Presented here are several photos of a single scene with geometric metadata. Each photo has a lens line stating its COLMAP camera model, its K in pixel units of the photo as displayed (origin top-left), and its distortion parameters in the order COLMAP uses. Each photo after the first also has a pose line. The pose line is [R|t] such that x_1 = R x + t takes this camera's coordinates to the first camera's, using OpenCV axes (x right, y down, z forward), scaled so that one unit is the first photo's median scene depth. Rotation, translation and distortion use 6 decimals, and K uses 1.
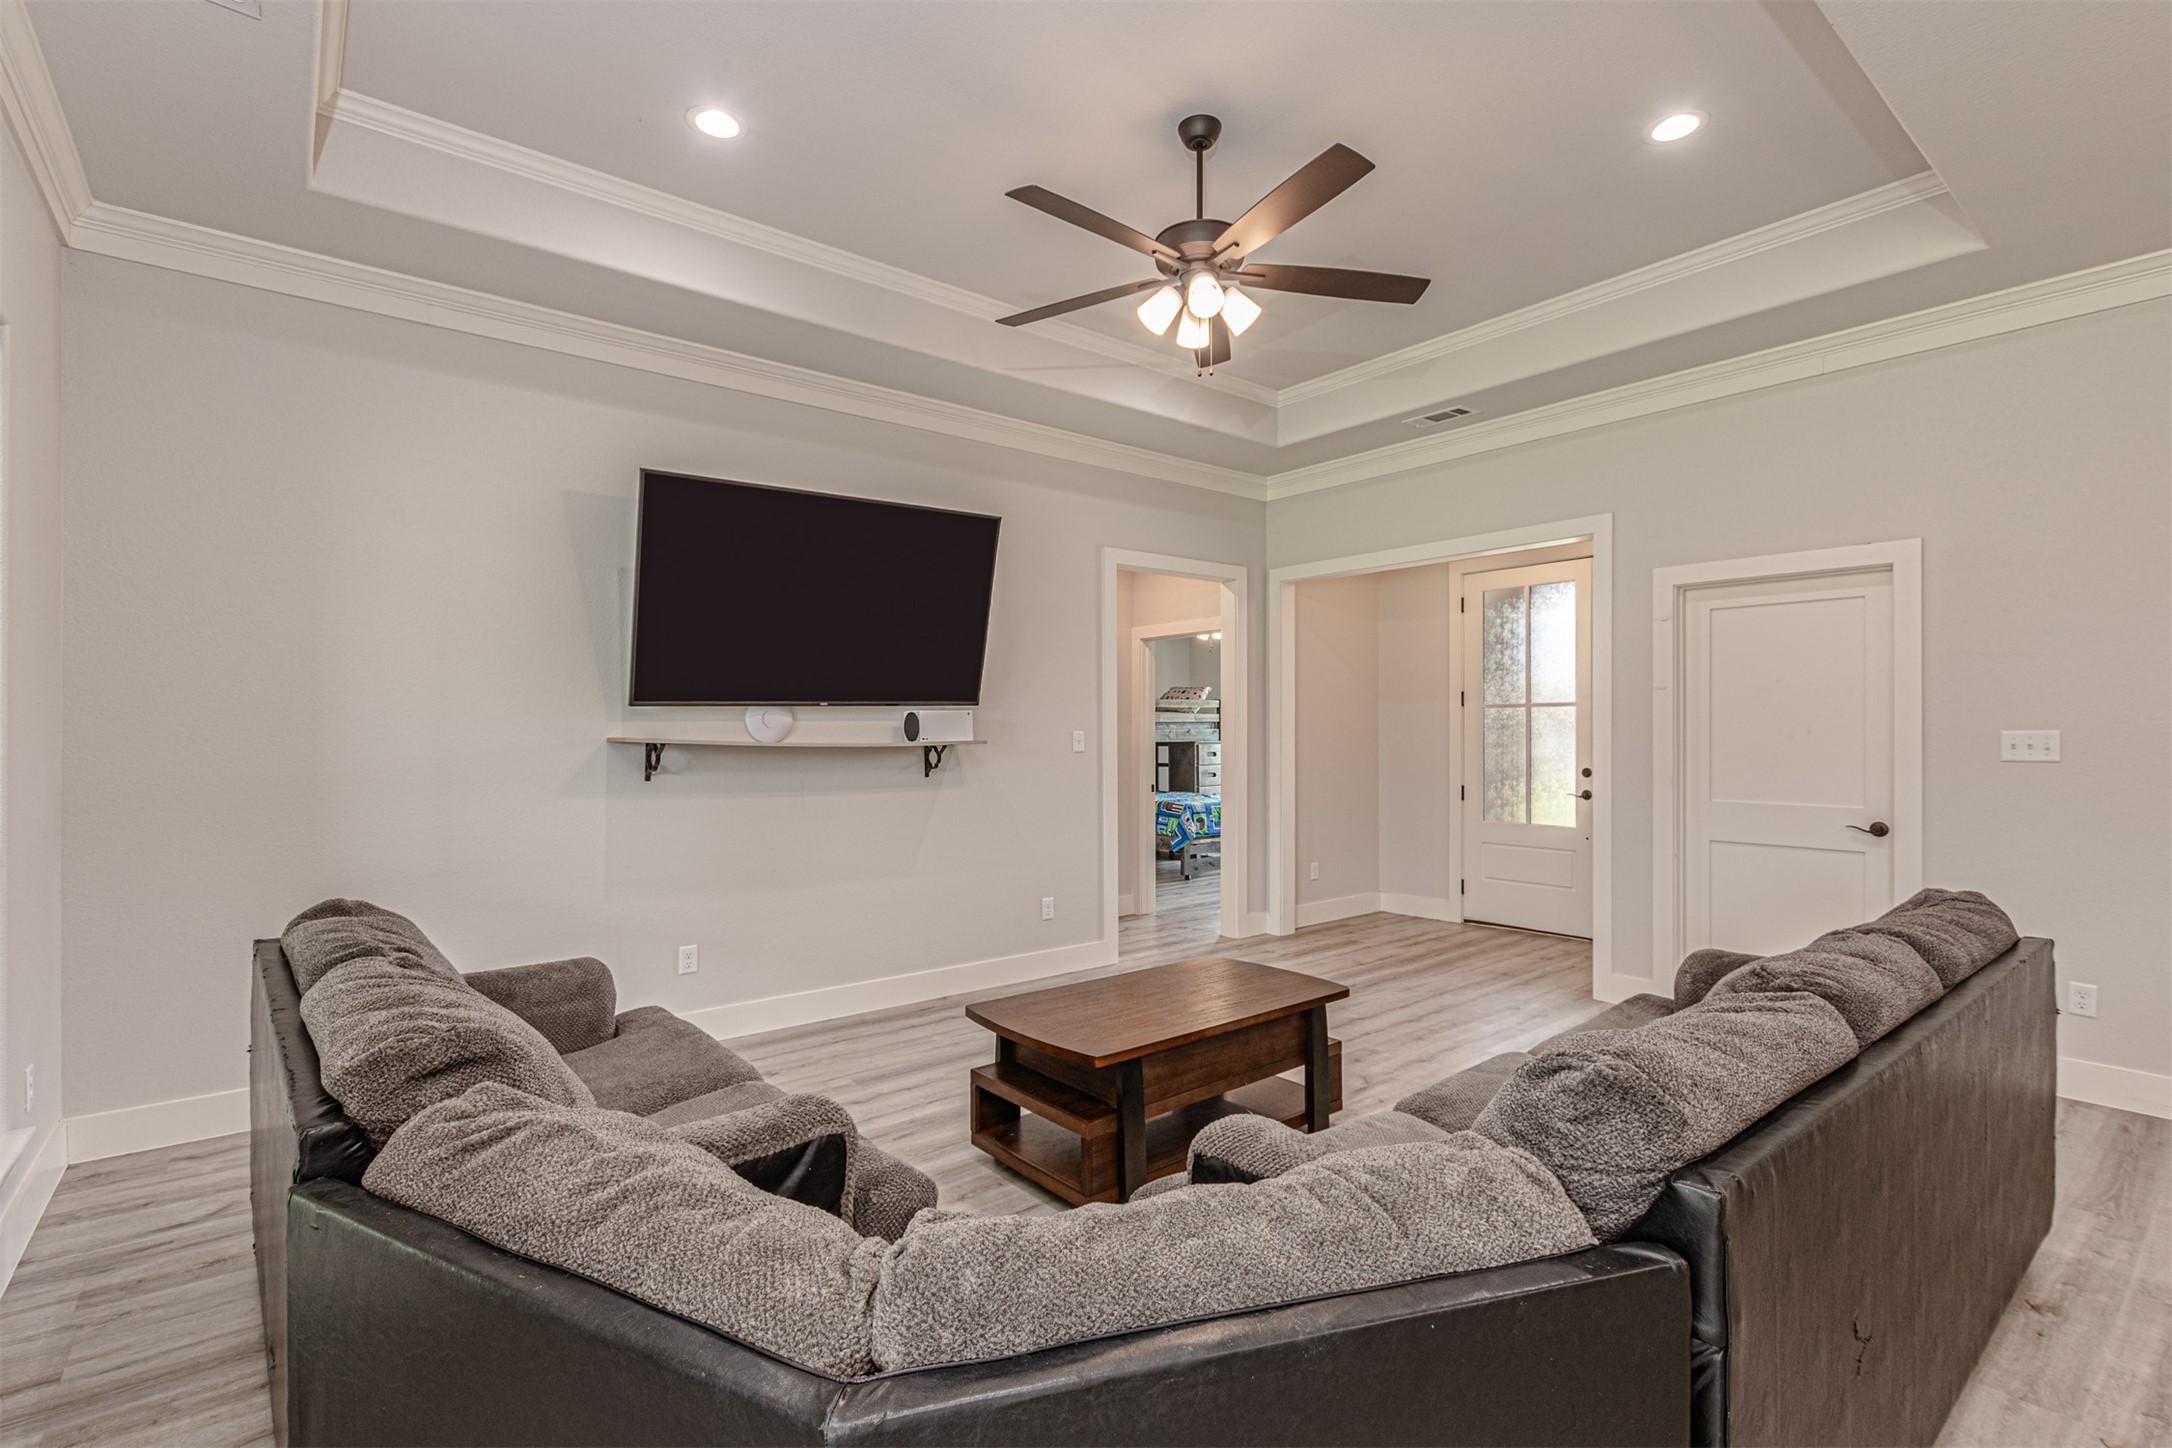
lens RADIAL K [[984.3, 0, 1088.8], [0, 984.3, 730.8], [0, 0, 1]] dist [-0.002904, -0.000303]
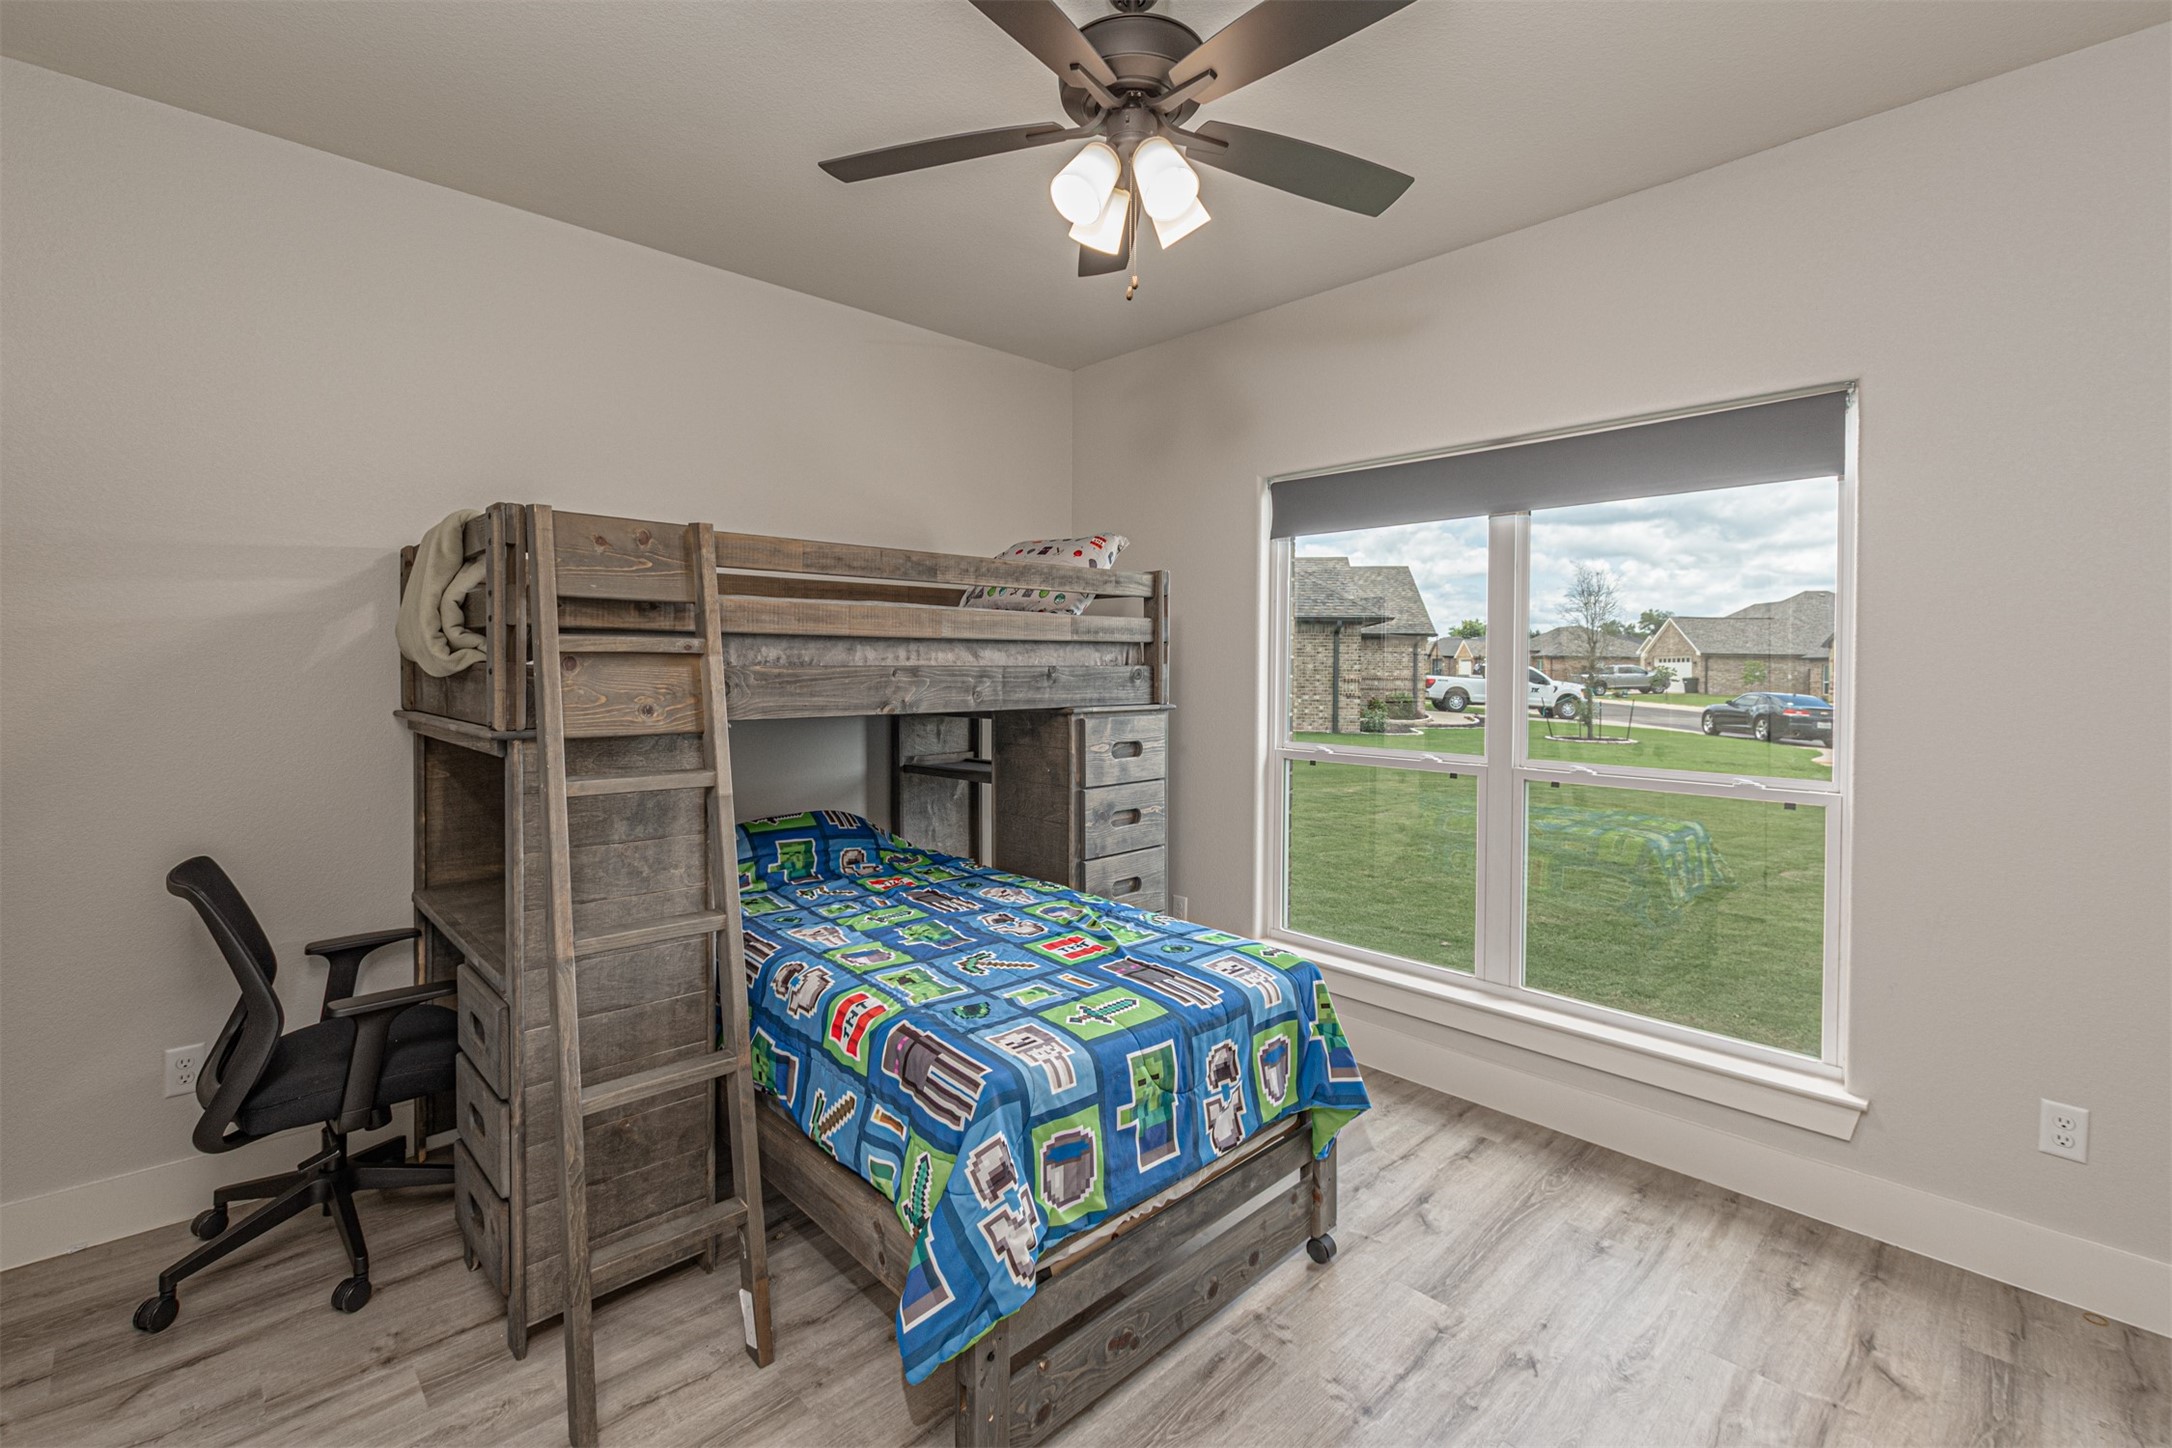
lens RADIAL K [[940.2, 0, 1086.9], [0, 940.2, 655.0], [0, 0, 1]] dist [0.004367, 0.004045]
pose [[0.997265, -0.004385, 0.073772, 0.091639], [0.003189, 0.999862, 0.016323, -0.009313], [-0.073834, -0.016043, 0.997142, 0.718927]]
